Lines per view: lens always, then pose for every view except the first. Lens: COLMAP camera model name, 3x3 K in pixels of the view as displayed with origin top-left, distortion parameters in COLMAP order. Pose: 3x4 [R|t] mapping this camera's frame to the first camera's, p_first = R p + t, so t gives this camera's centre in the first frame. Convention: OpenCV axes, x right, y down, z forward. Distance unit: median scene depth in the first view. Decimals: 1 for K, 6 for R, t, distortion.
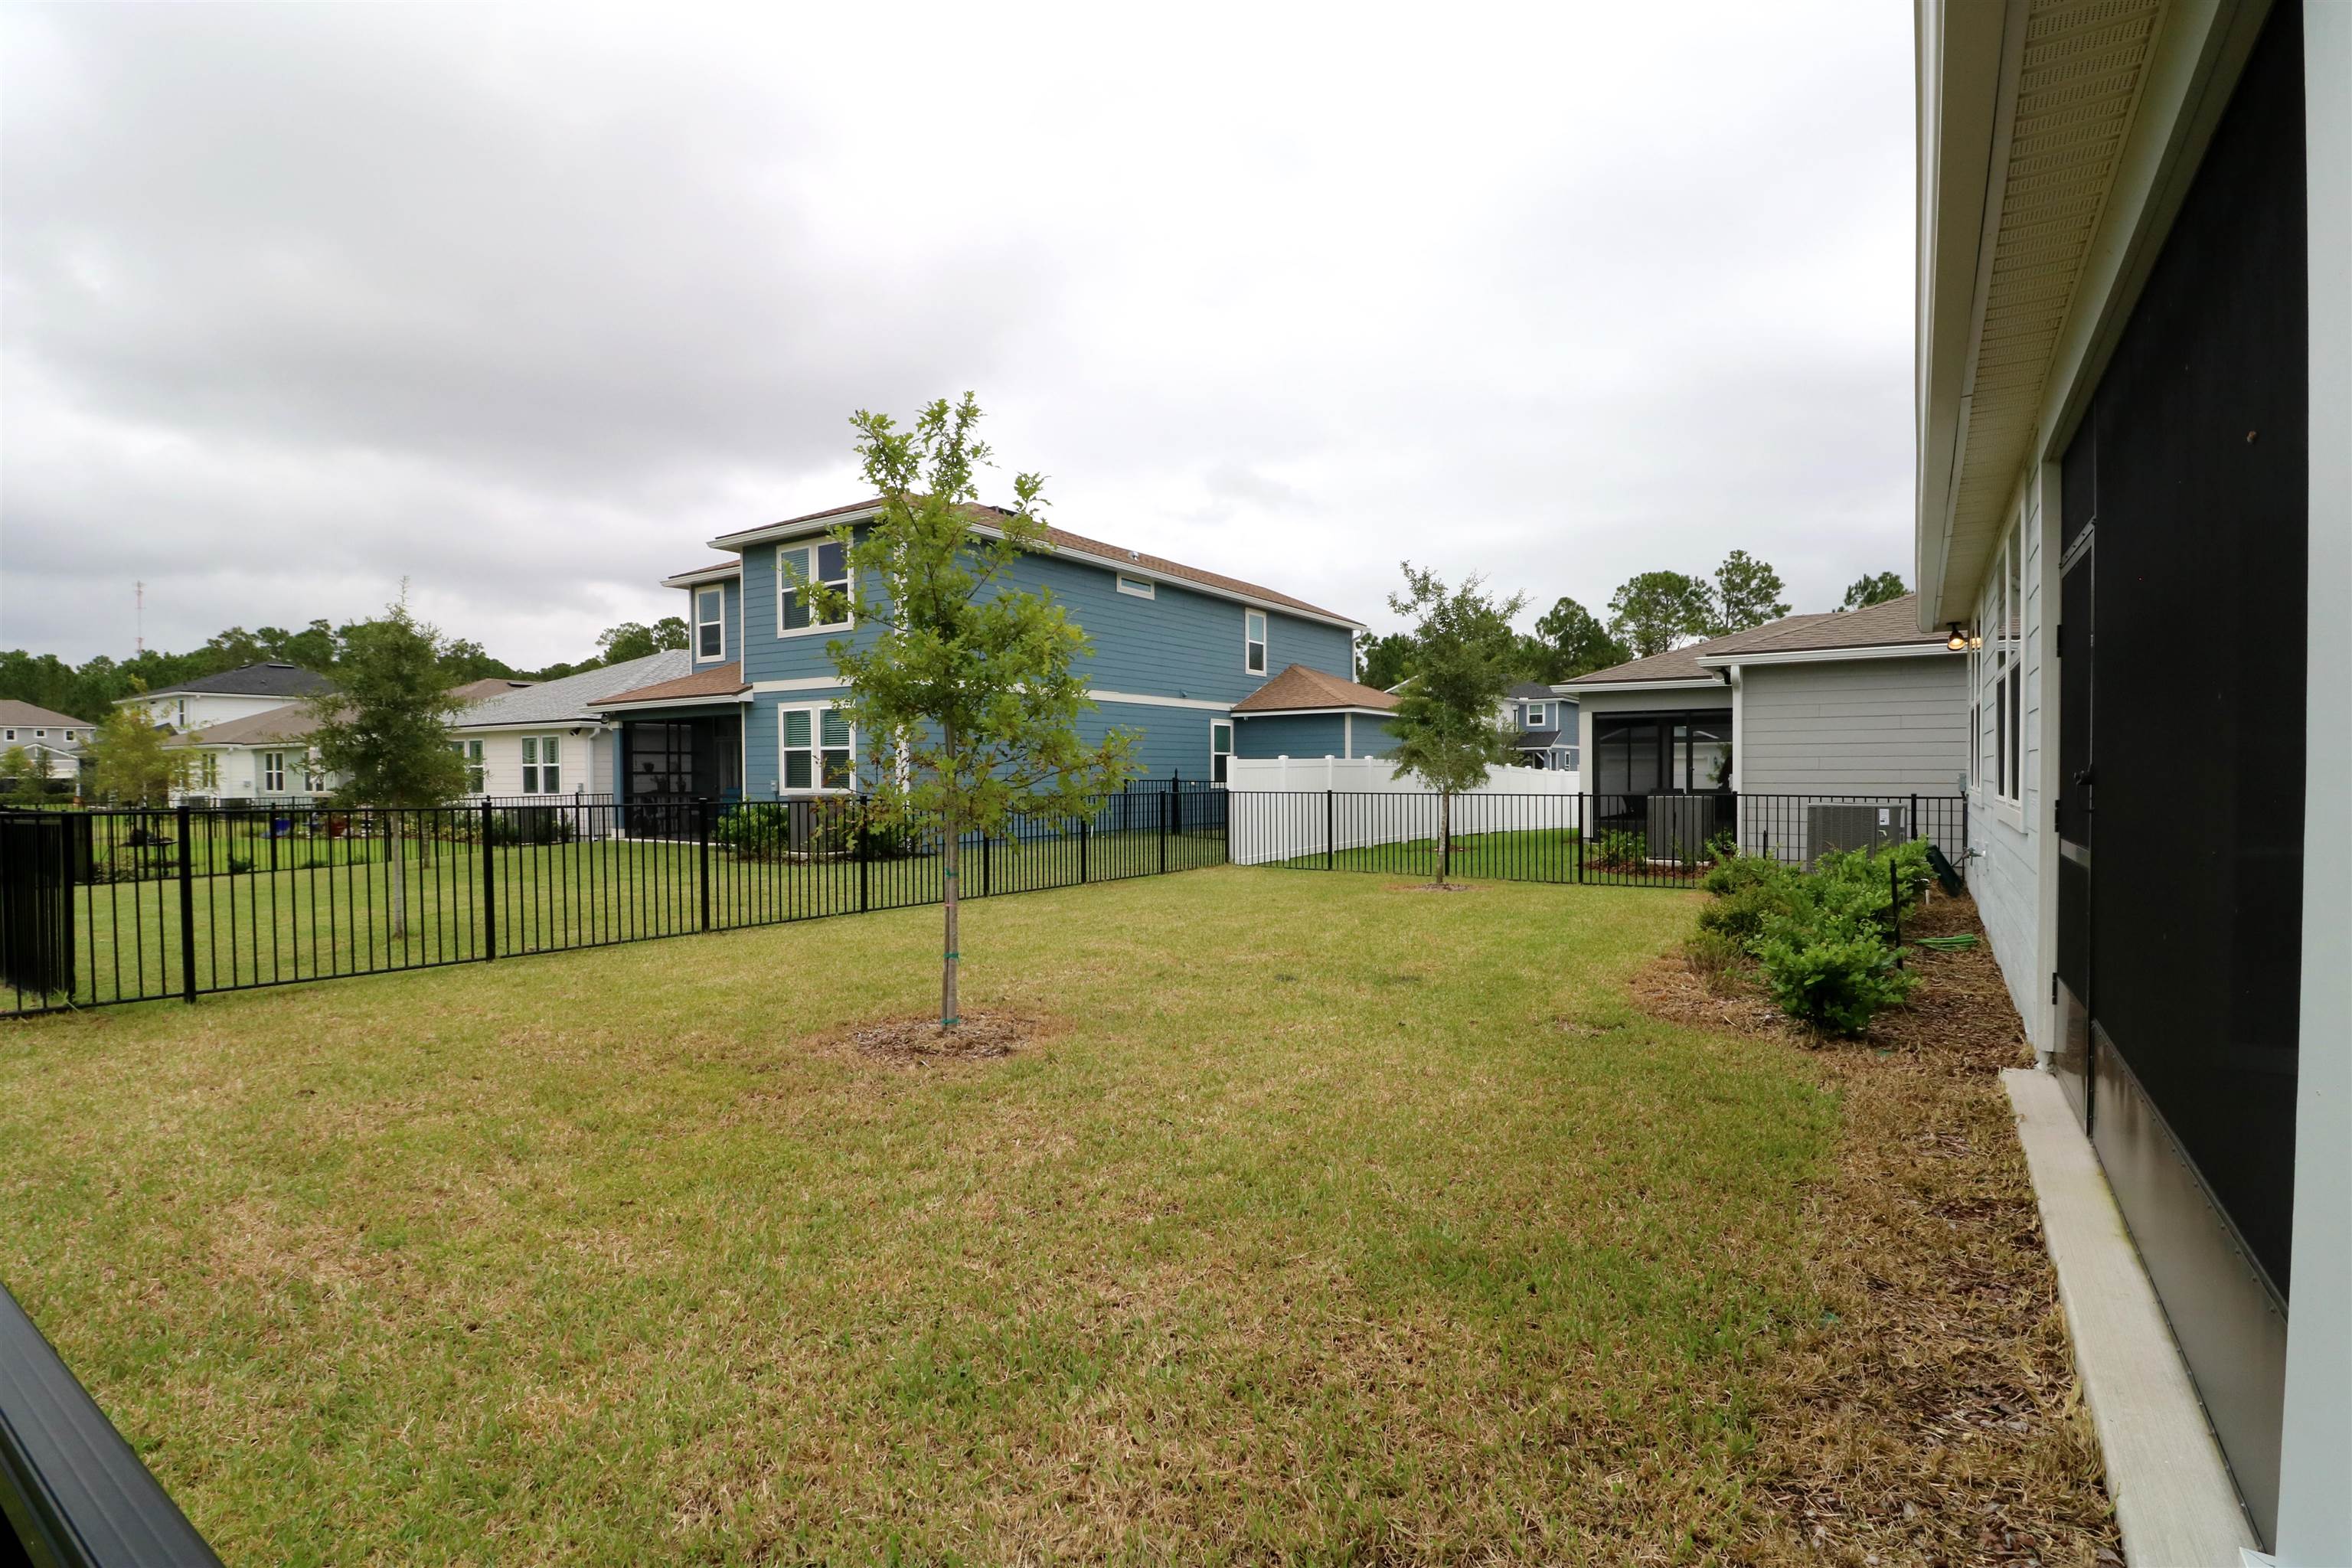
lens RADIAL K [[1079.4, 0, 1180.9], [0, 1079.4, 793.7], [0, 0, 1]] dist [0.000416, -0.012522]
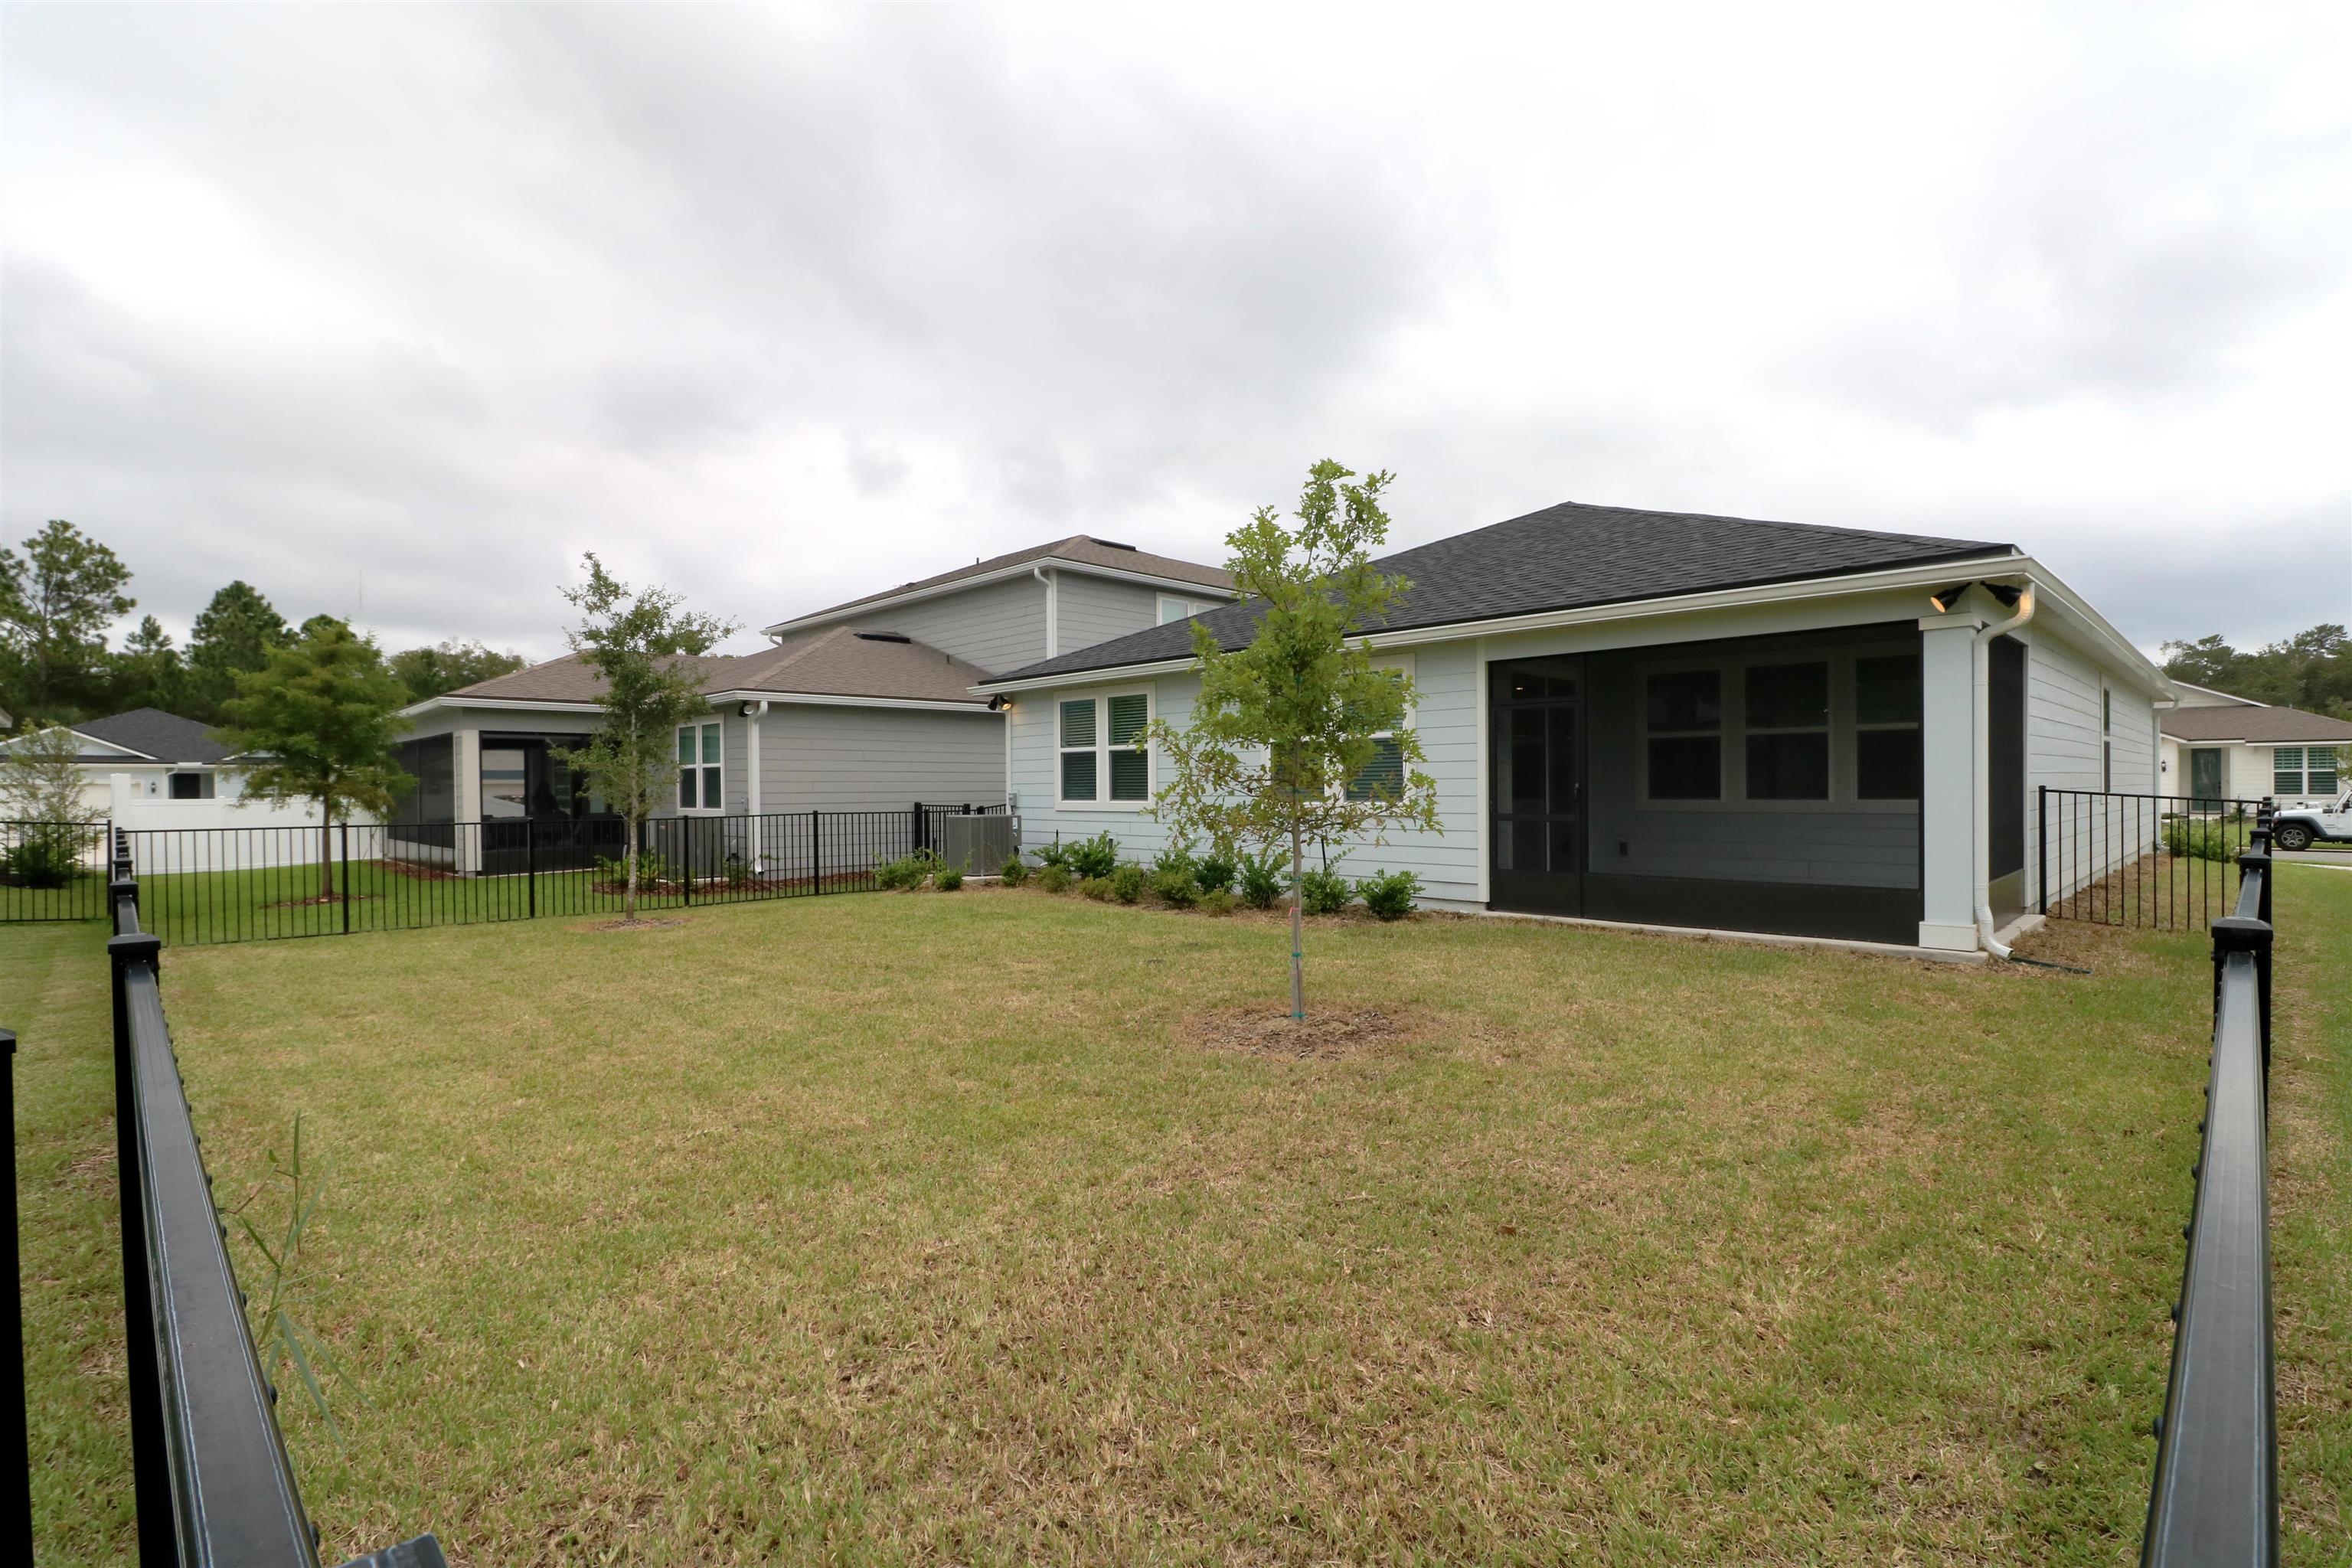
lens RADIAL K [[1079.4, 0, 1180.9], [0, 1079.4, 793.7], [0, 0, 1]] dist [0.000416, -0.012522]
pose [[0.186668, 0.002733, 0.982419, -0.089153], [0.026330, 0.999623, -0.007784, -0.000106], [-0.982070, 0.027320, 0.186526, 0.063212]]
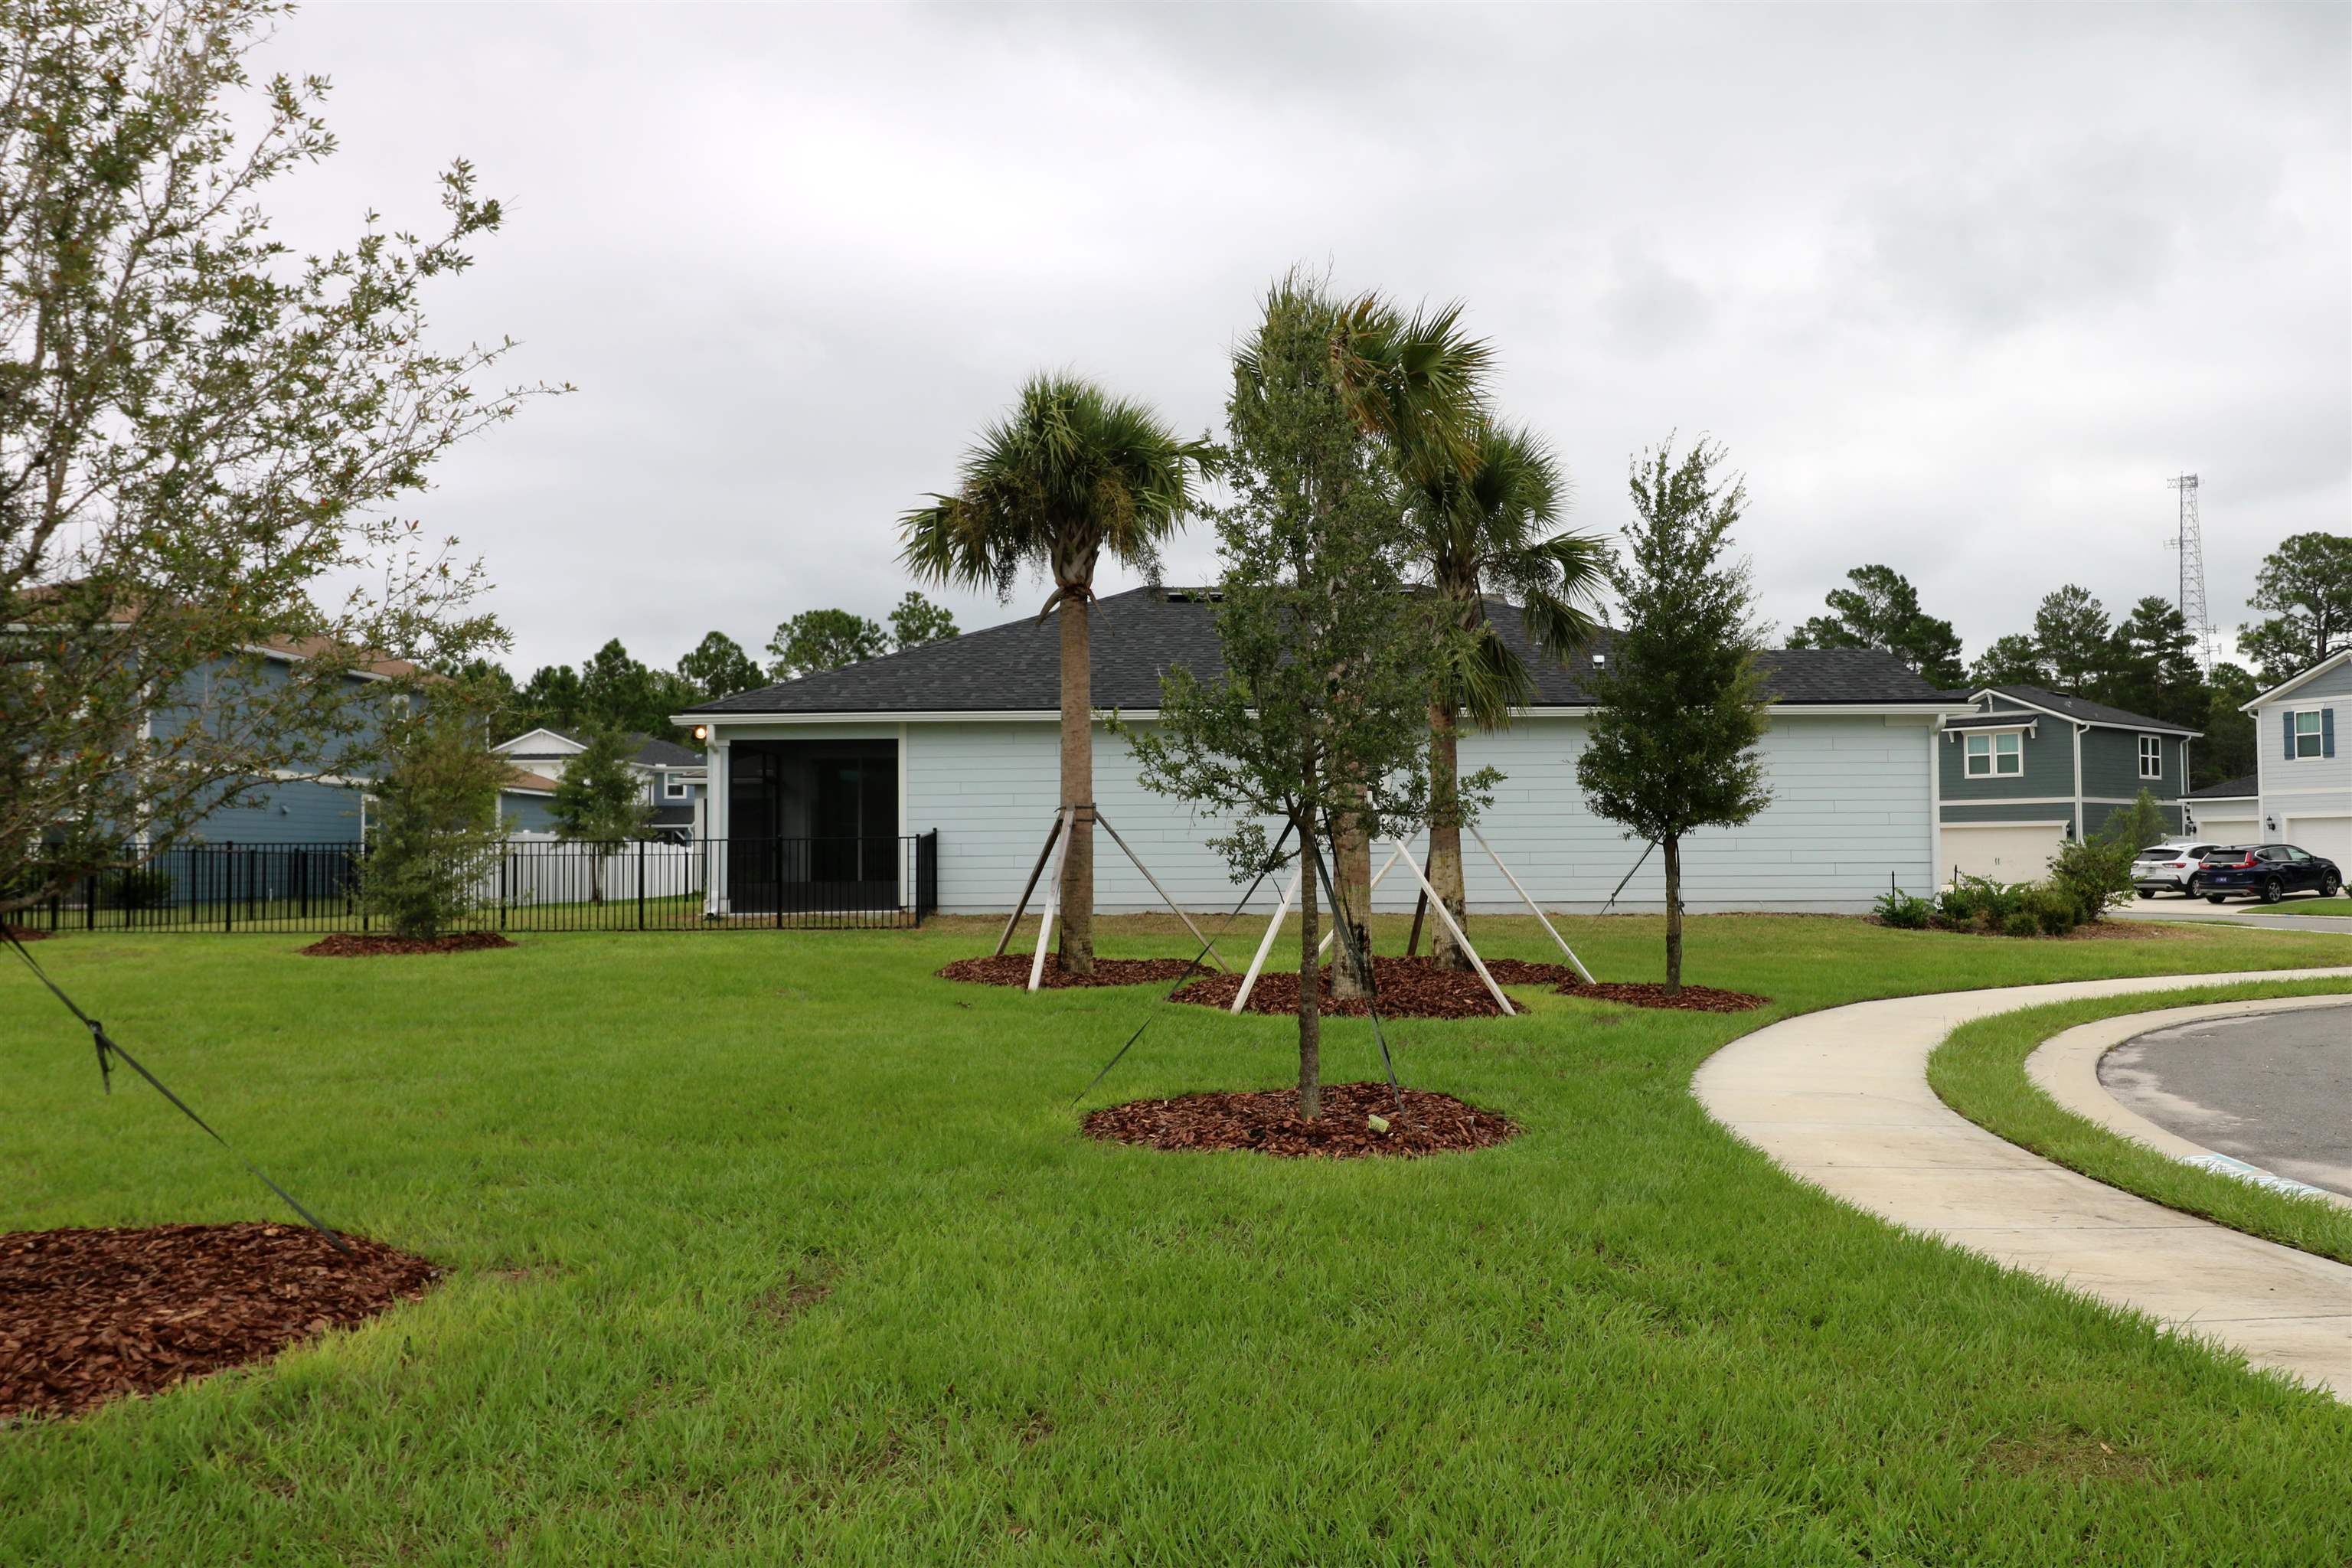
lens RADIAL K [[1829.8, 0, 1176.0], [0, 1829.8, 784.0], [0, 0, 1]] dist [0.011035, -0.004815]
pose [[0.837244, 0.021389, 0.546410, -0.093846], [0.012991, 0.998175, -0.058977, 0.012119], [-0.546675, 0.056477, 0.835438, -0.306186]]
